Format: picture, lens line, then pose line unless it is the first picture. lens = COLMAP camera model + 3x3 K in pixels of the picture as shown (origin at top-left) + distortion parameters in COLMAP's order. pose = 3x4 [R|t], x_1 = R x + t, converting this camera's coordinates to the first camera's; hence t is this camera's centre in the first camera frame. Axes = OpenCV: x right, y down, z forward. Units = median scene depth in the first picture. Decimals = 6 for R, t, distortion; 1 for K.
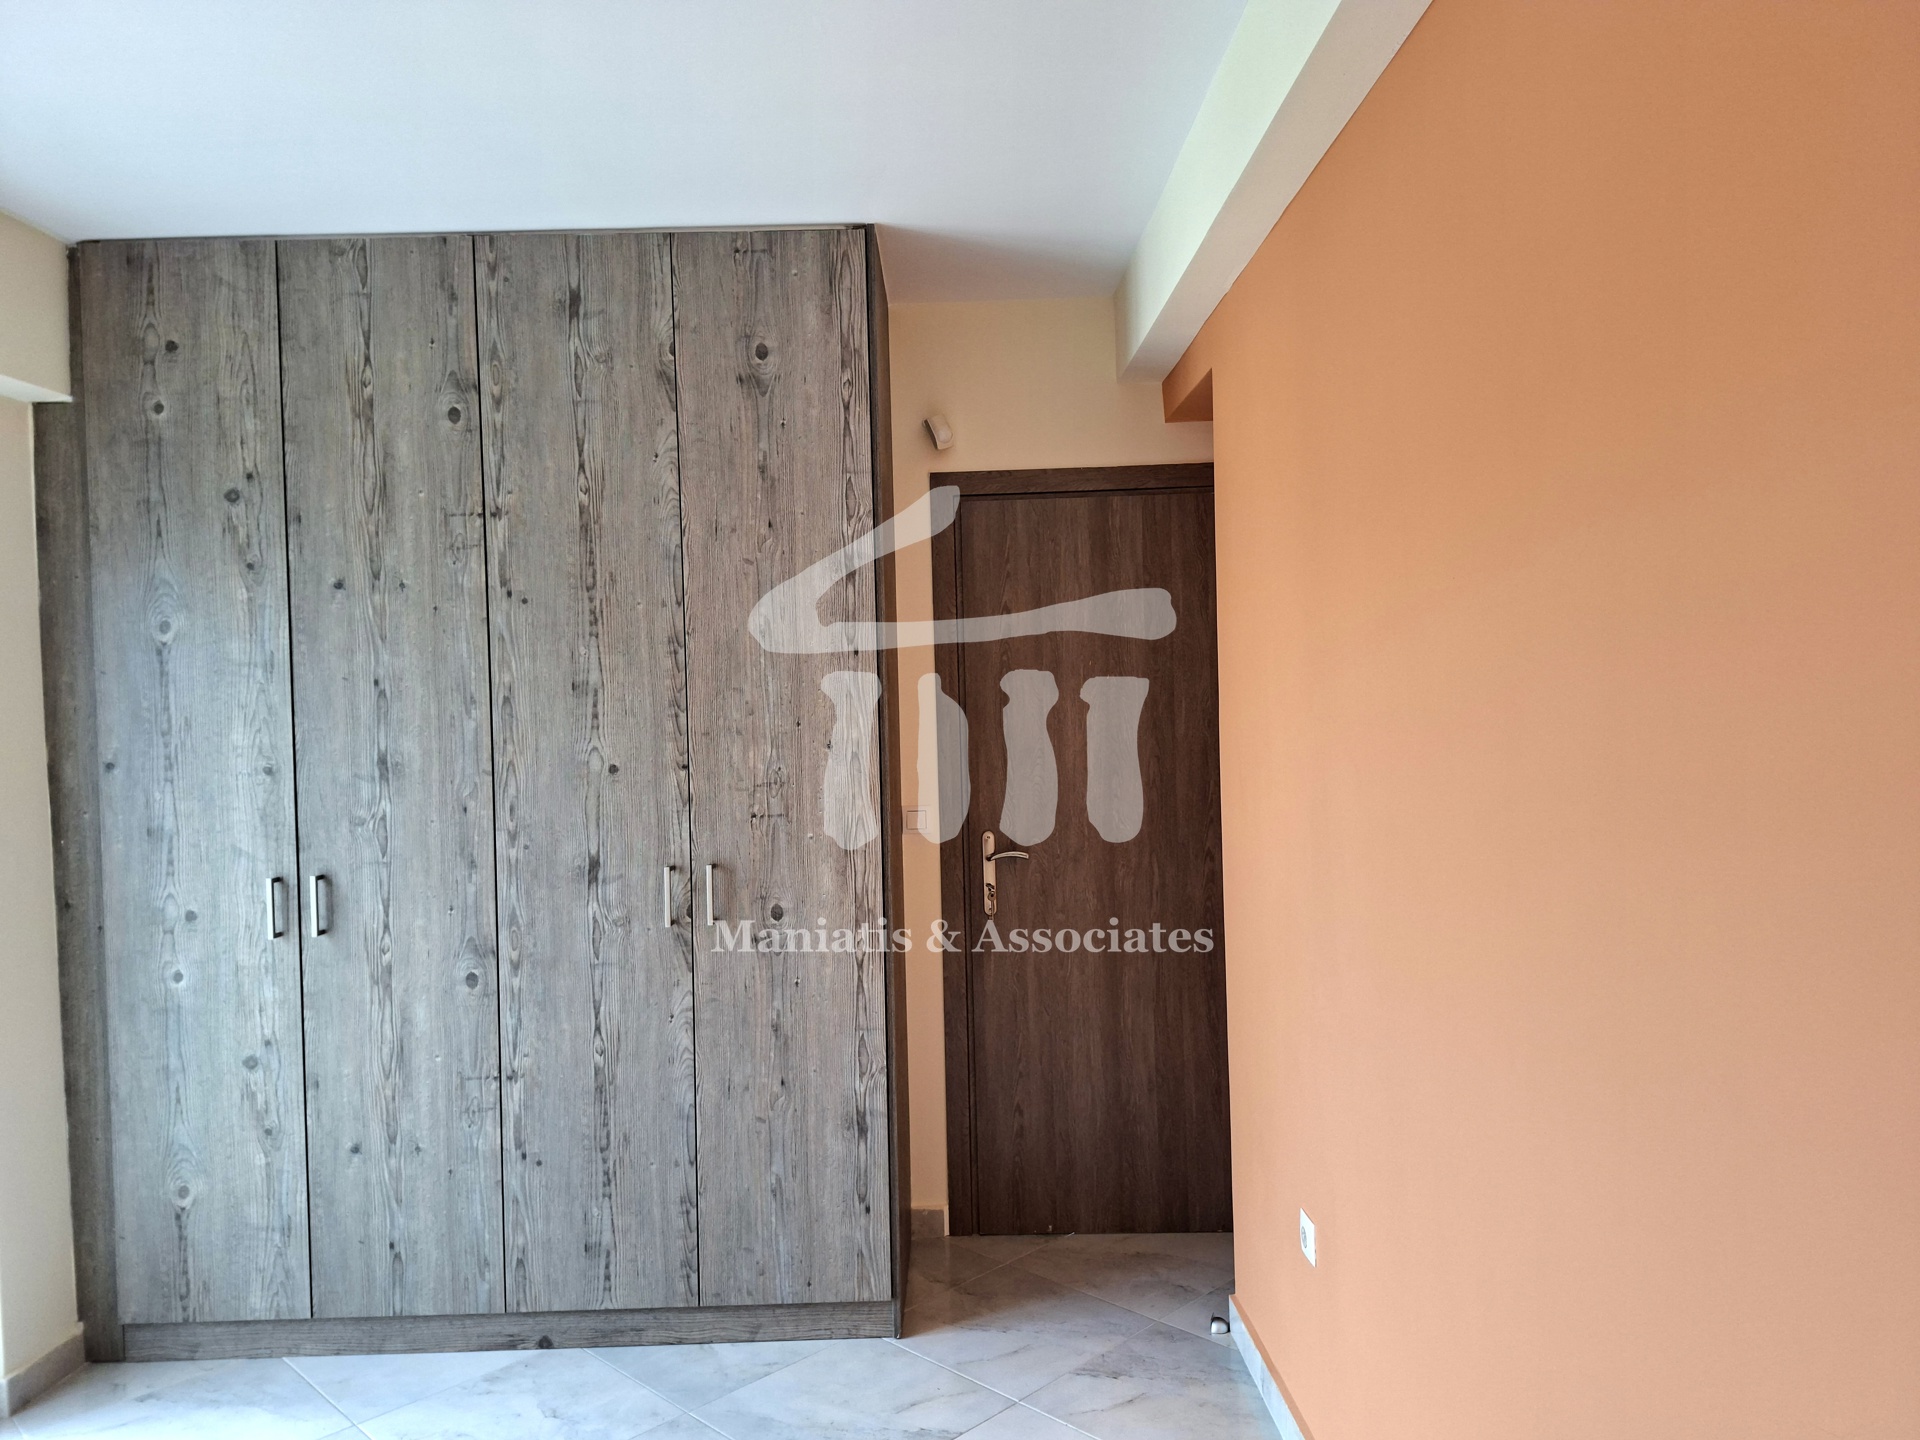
lens RADIAL K [[1323.1, 0, 1073.9], [0, 1323.1, 718.6], [0, 0, 1]] dist [0.060020, -0.065179]
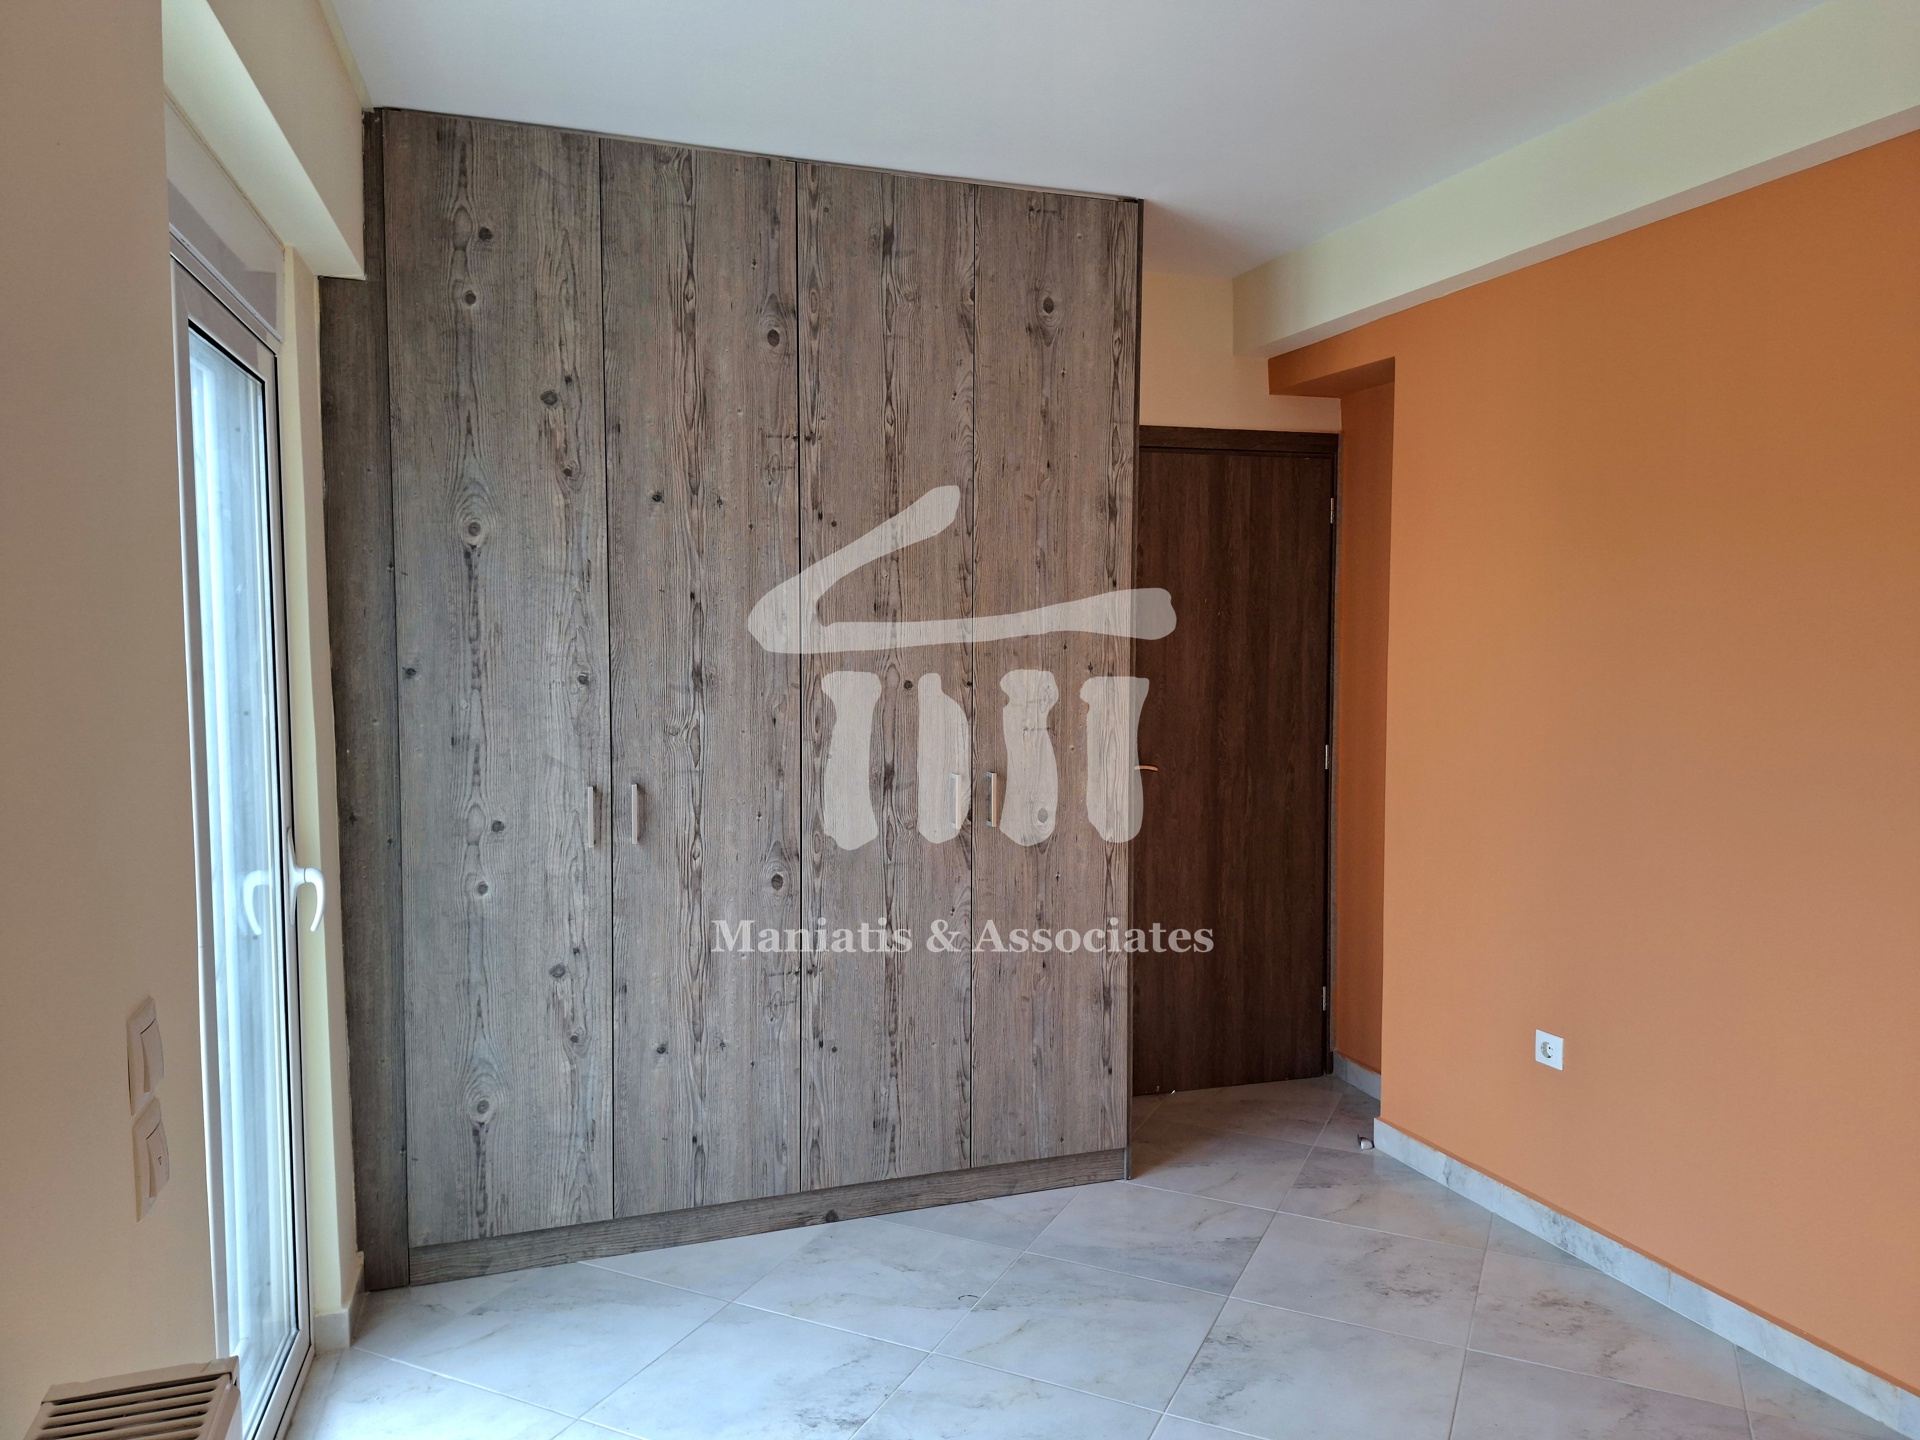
lens RADIAL K [[1323.1, 0, 968.3], [0, 1323.1, 721.4], [0, 0, 1]] dist [0.060020, -0.065179]
pose [[0.946573, 0.006902, 0.322415, -0.646096], [-0.021261, 0.998931, 0.041035, 0.022967], [-0.321788, -0.045697, 0.945708, -0.029798]]
